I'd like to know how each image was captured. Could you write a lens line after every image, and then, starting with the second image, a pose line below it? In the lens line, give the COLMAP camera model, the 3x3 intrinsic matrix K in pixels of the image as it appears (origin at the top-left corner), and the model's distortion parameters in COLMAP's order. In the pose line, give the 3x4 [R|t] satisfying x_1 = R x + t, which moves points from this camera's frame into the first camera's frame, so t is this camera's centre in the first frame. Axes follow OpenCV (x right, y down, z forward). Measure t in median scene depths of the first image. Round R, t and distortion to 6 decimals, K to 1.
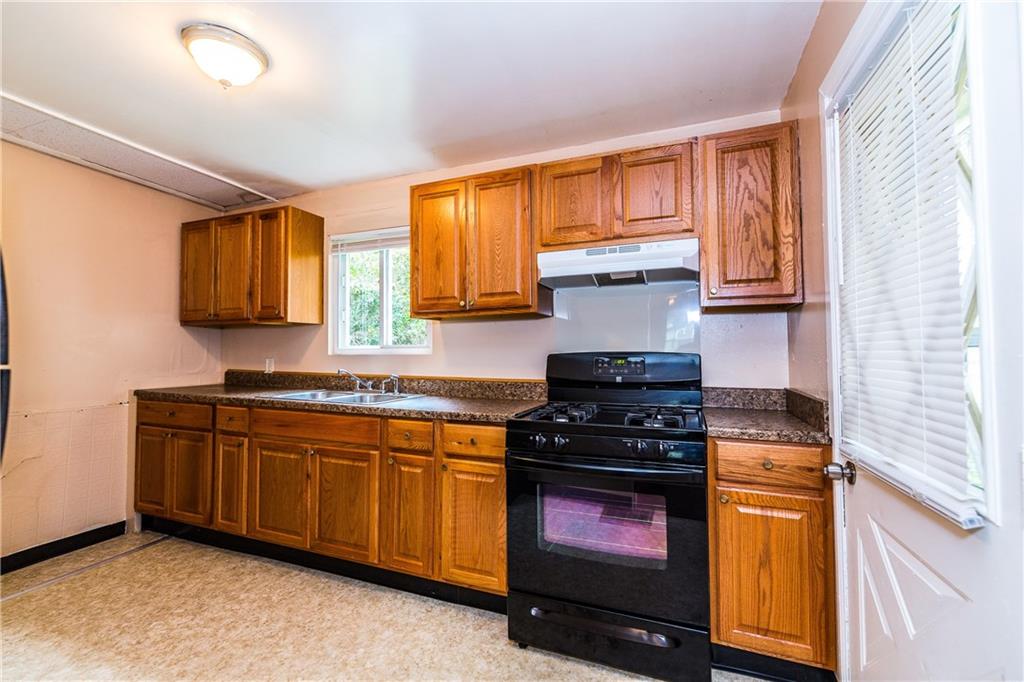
lens RADIAL K [[438.8, 0, 513.9], [0, 438.8, 331.8], [0, 0, 1]] dist [-0.000946, 0.000069]
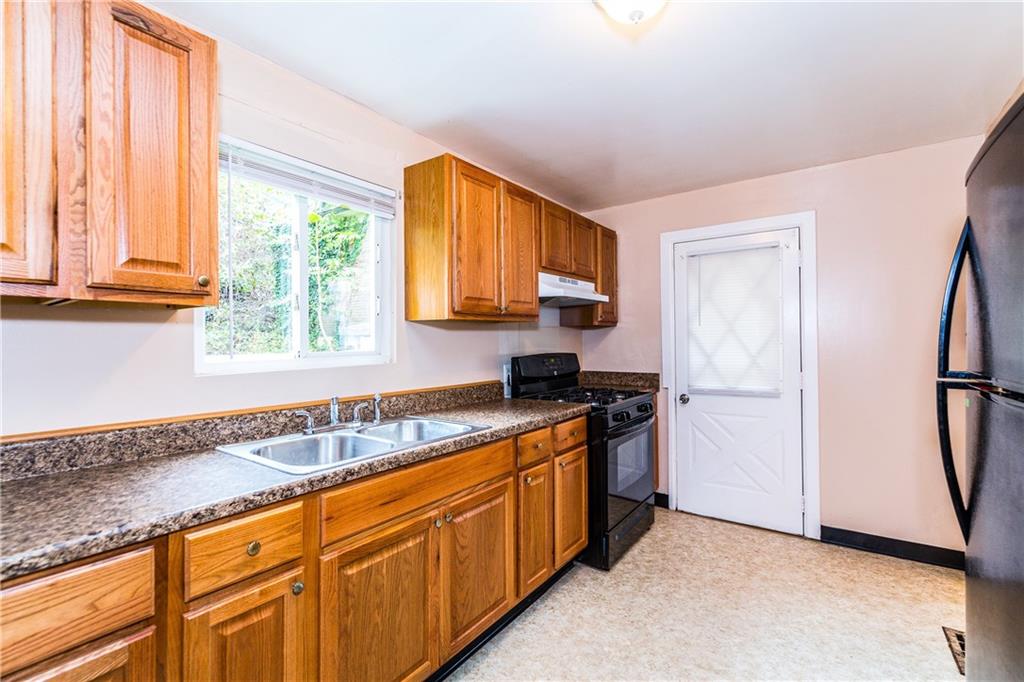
lens RADIAL K [[431.5, 0, 512.0], [0, 431.5, 341.0], [0, 0, 1]] dist [0.000759, 0.000021]
pose [[0.263362, 0.001678, 0.964696, -1.002384], [-0.032475, 0.999447, 0.007127, 0.000801], [-0.964150, -0.033205, 0.263271, 0.701028]]
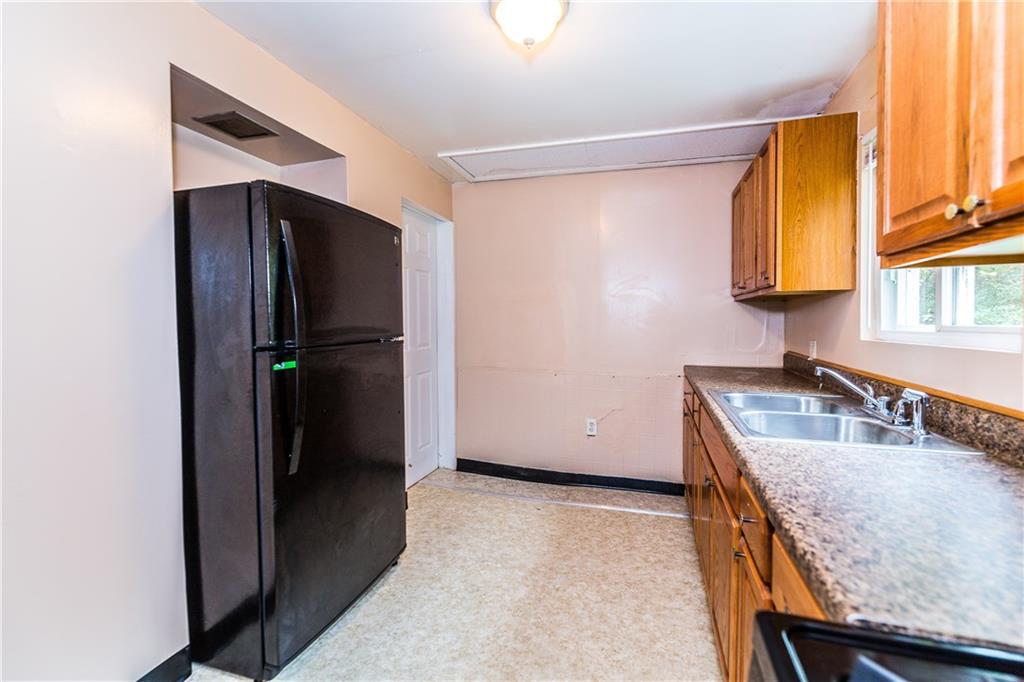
lens RADIAL K [[440.3, 0, 511.4], [0, 440.3, 334.4], [0, 0, 1]] dist [0.000924, -0.000103]
pose [[0.072440, 0.032703, -0.996837, 0.187923], [0.046075, 0.998286, 0.036099, 0.001361], [0.996308, -0.048544, 0.070809, 0.617188]]
